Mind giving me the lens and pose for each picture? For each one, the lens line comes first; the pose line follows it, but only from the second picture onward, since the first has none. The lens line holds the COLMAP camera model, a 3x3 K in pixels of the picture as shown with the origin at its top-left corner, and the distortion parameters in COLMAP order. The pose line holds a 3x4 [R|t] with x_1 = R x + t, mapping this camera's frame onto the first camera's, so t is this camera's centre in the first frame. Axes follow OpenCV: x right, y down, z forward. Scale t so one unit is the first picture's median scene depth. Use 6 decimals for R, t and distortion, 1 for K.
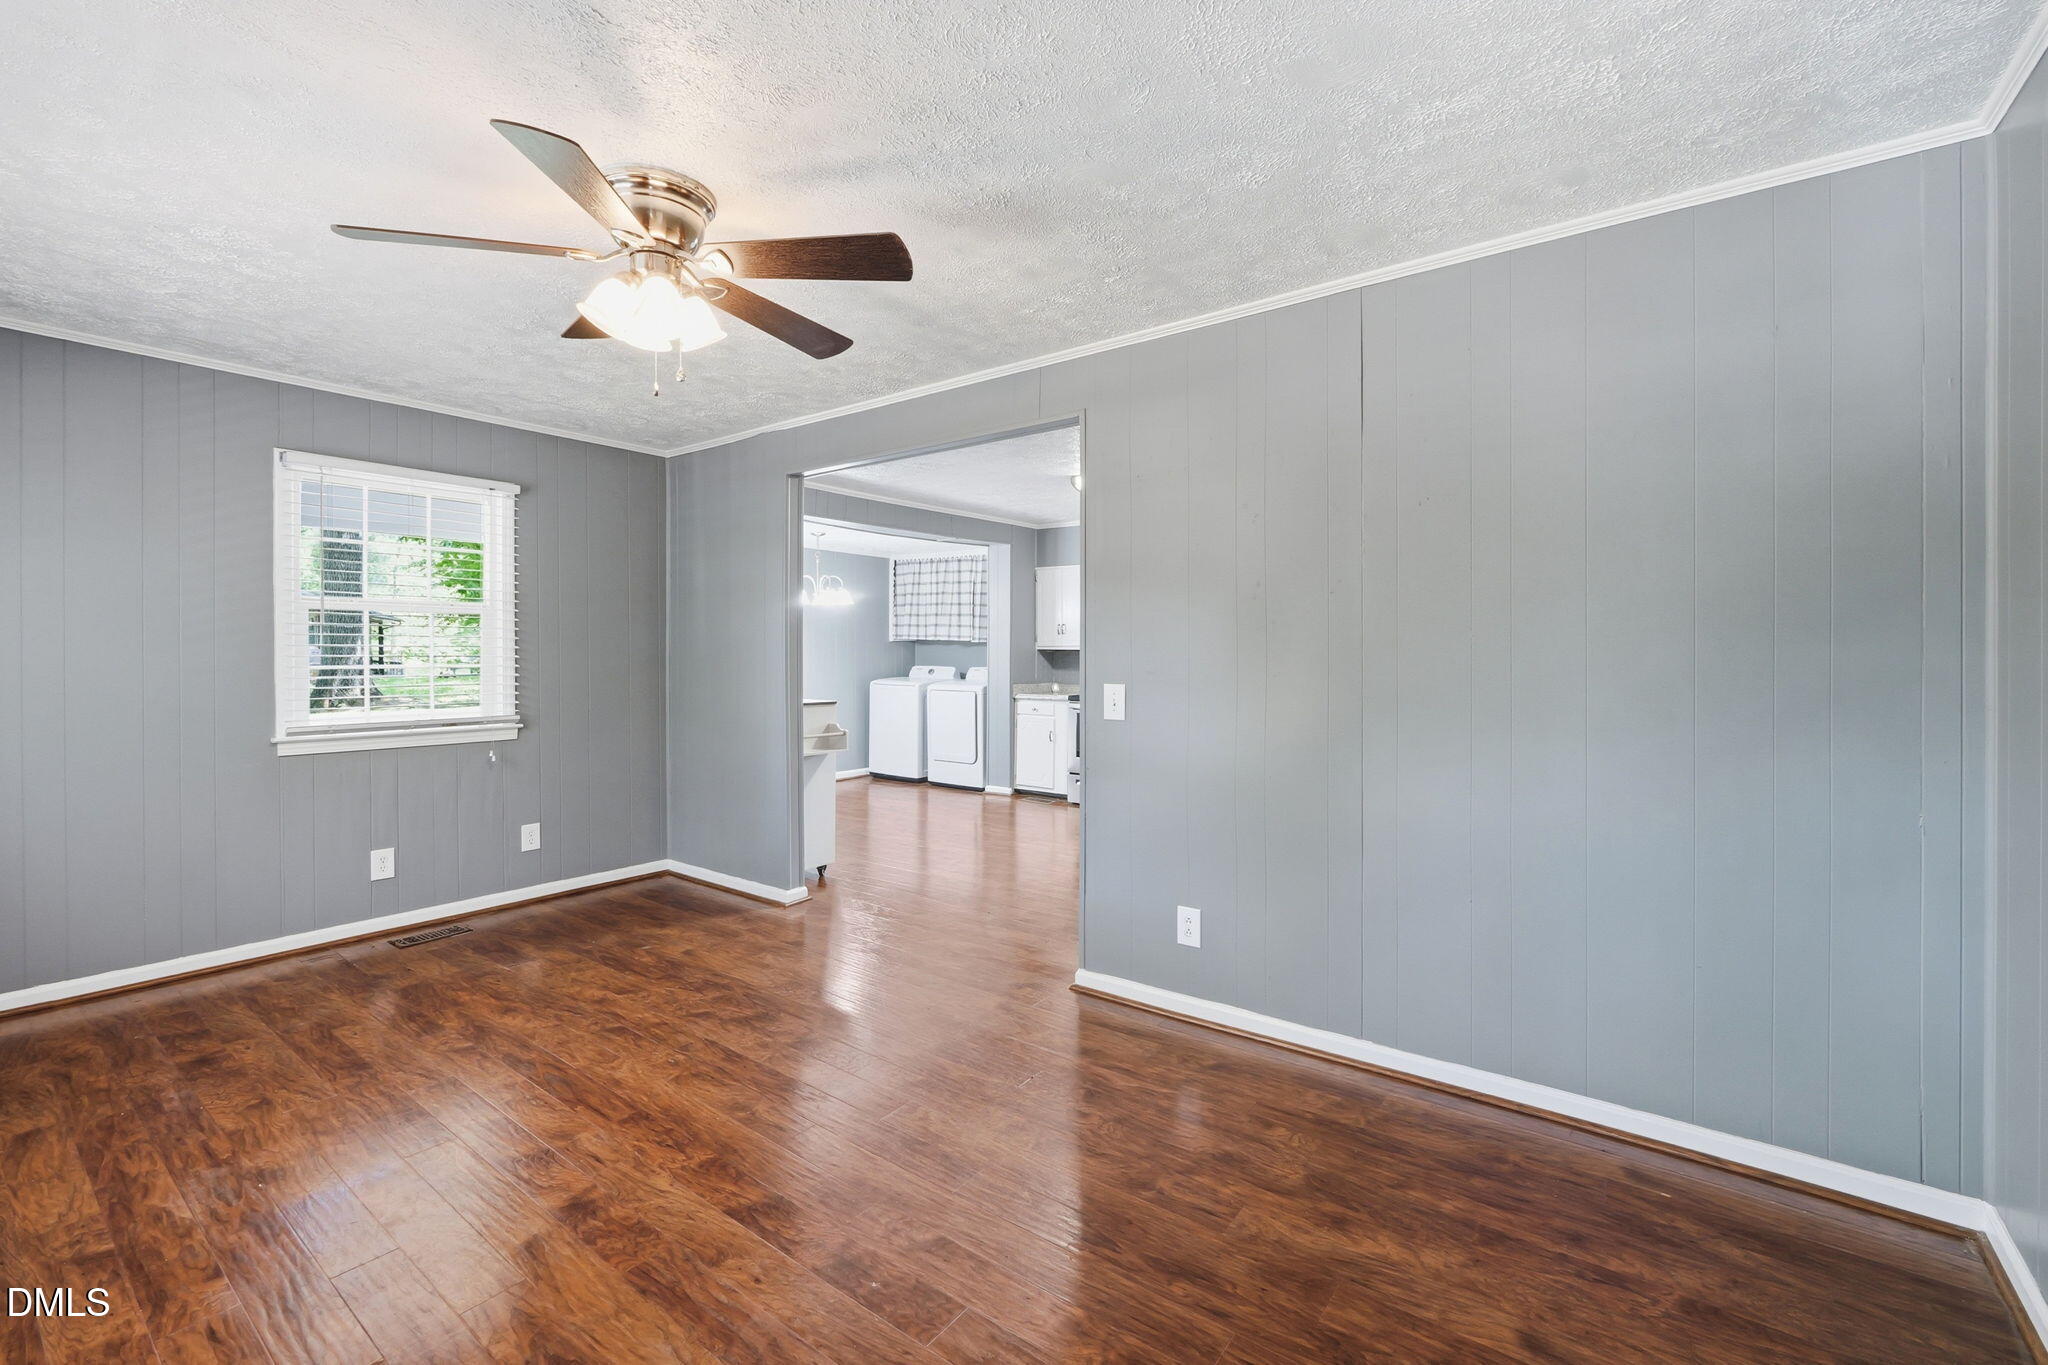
lens RADIAL K [[864.3, 0, 1021.7], [0, 864.3, 661.8], [0, 0, 1]] dist [-0.013242, 0.000830]
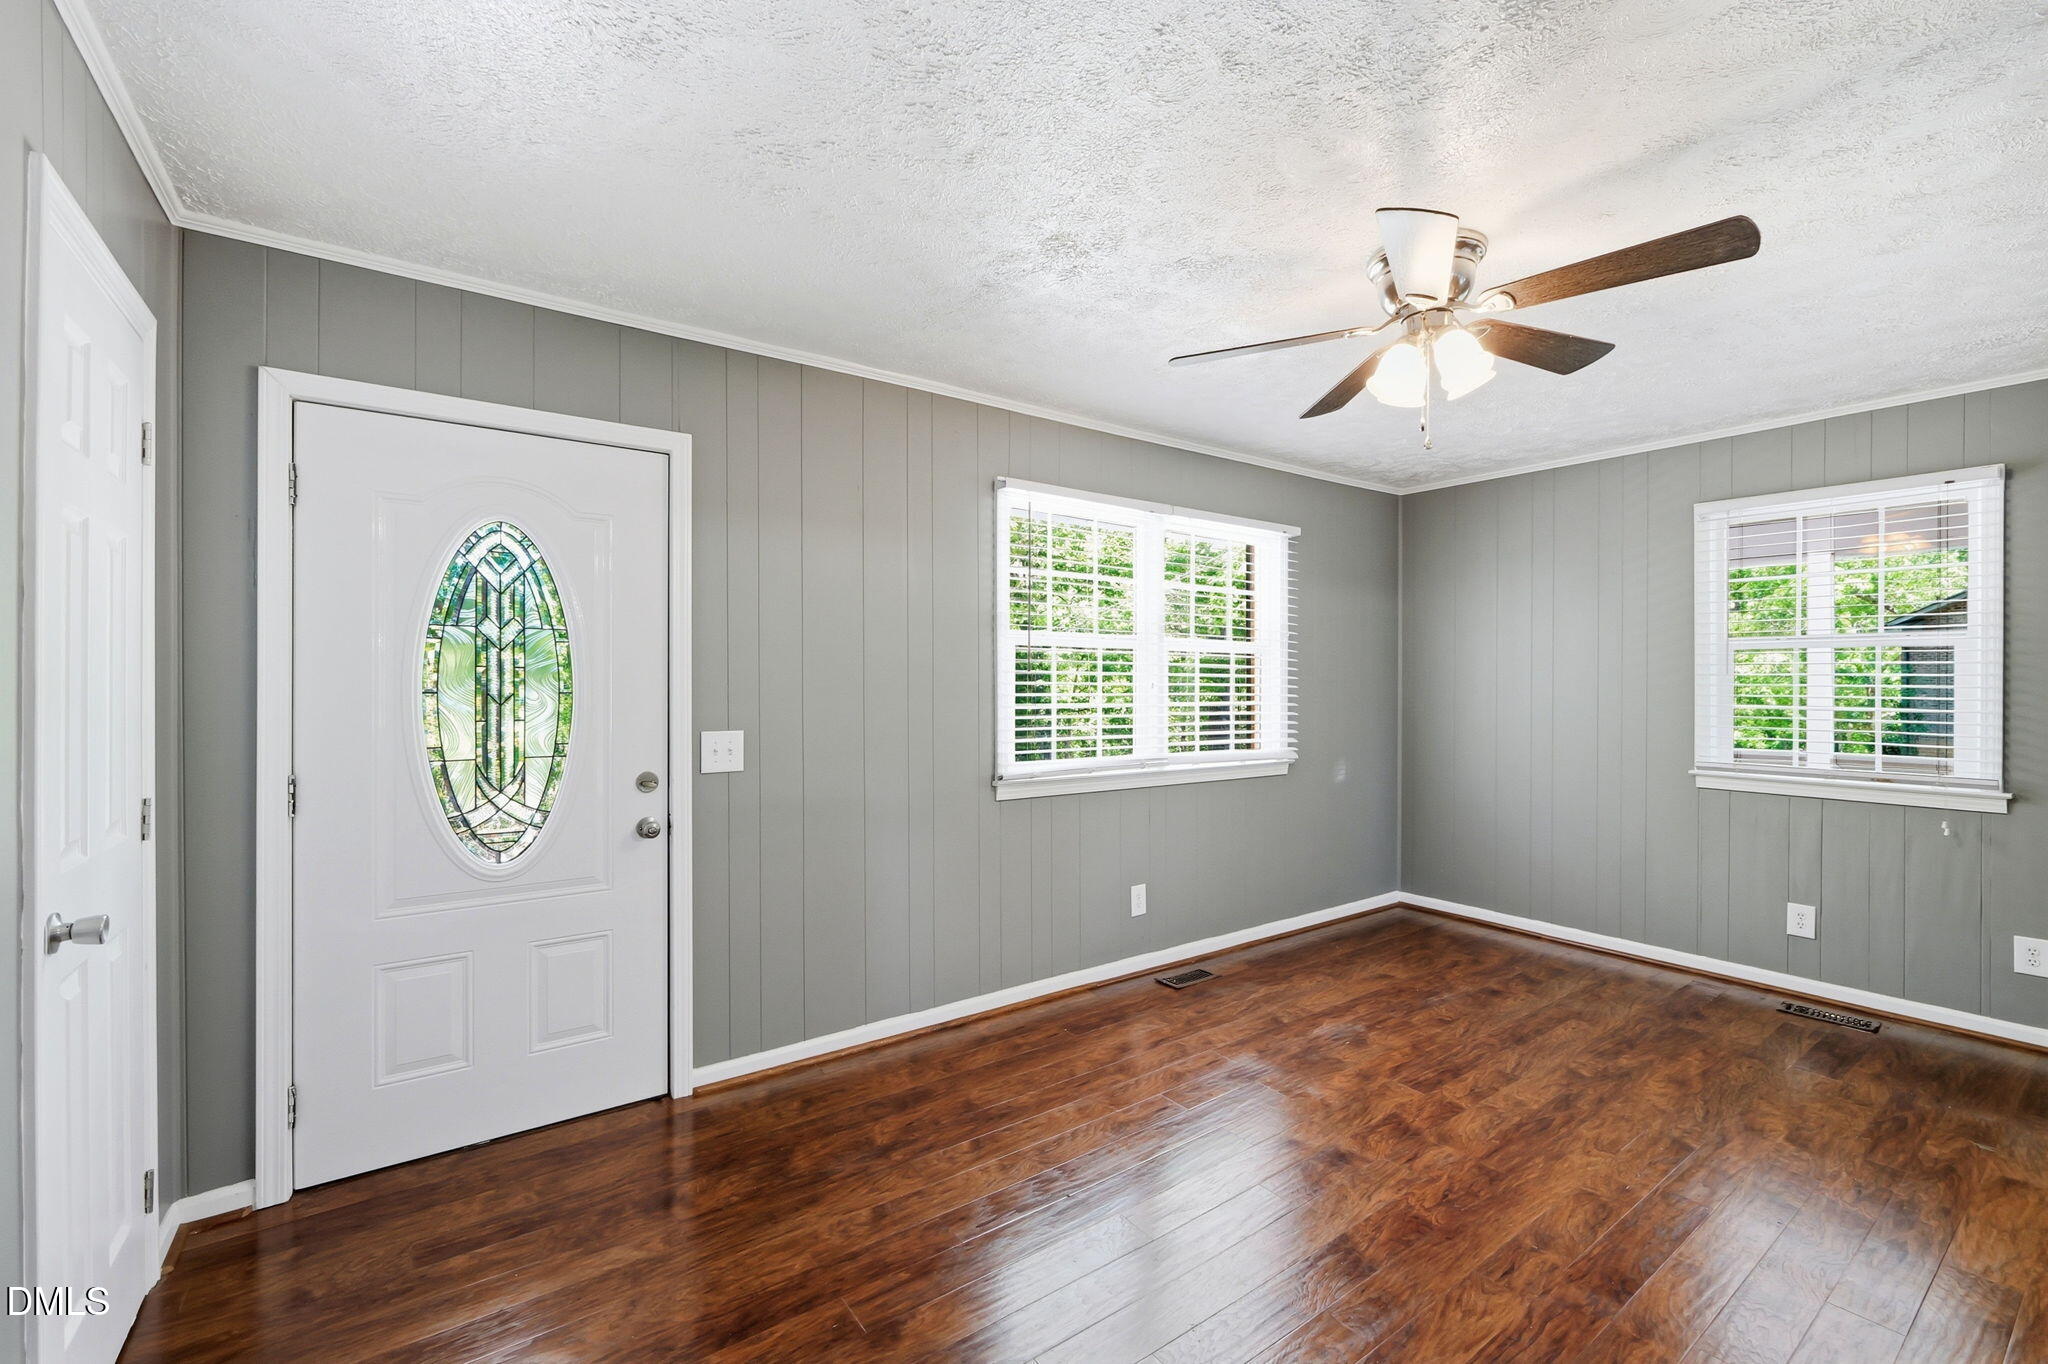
lens RADIAL K [[864.3, 0, 1032.0], [0, 864.3, 682.8], [0, 0, 1]] dist [-0.013242, 0.000830]
pose [[-0.306463, 0.001645, -0.951881, 0.518975], [-0.013169, 0.999895, 0.005968, -0.021786], [0.951792, 0.014364, -0.306409, 0.645217]]
